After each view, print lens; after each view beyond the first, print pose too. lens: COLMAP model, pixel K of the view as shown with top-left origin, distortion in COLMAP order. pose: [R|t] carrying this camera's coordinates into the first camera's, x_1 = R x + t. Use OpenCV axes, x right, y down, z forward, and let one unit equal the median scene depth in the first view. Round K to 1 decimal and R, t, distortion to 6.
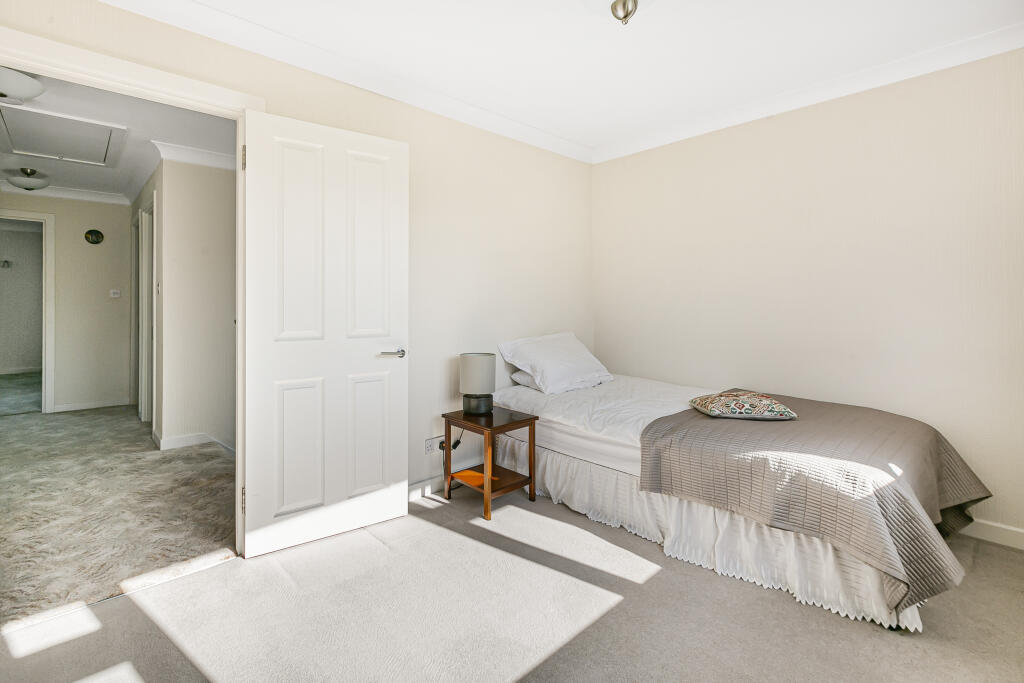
lens RADIAL K [[472.5, 0, 508.9], [0, 472.5, 304.0], [0, 0, 1]] dist [-0.000036, 0.000075]
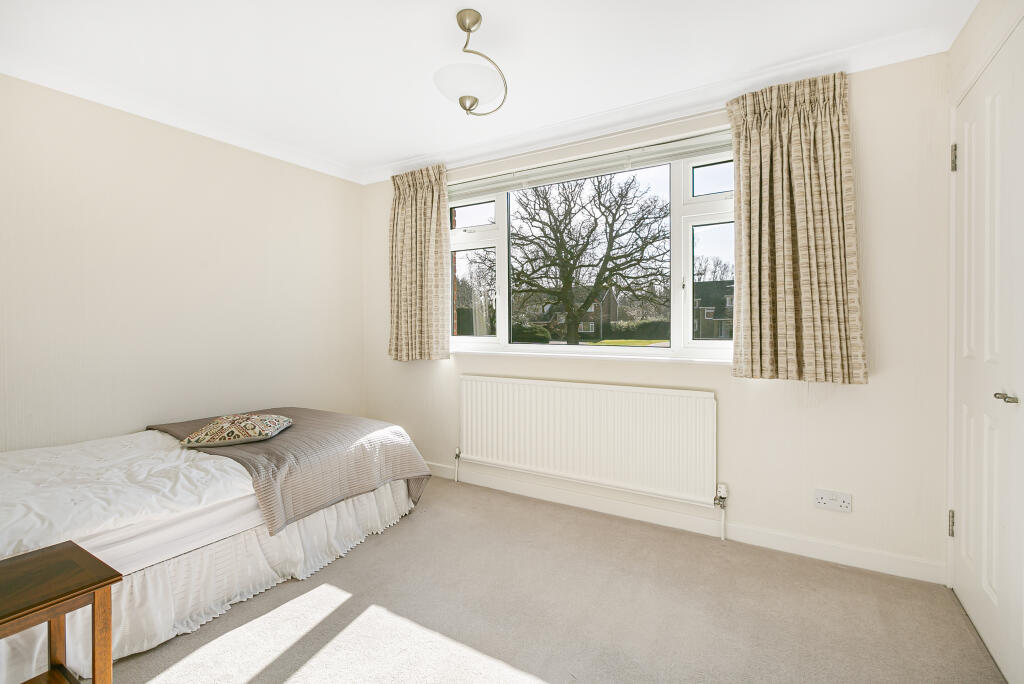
lens RADIAL K [[469.3, 0, 509.6], [0, 469.3, 322.7], [0, 0, 1]] dist [0.003542, 0.000840]
pose [[-0.255373, 0.001986, 0.966841, -0.770437], [-0.000069, 0.999998, -0.002072, -0.006187], [-0.966843, -0.000596, -0.255372, 0.881289]]
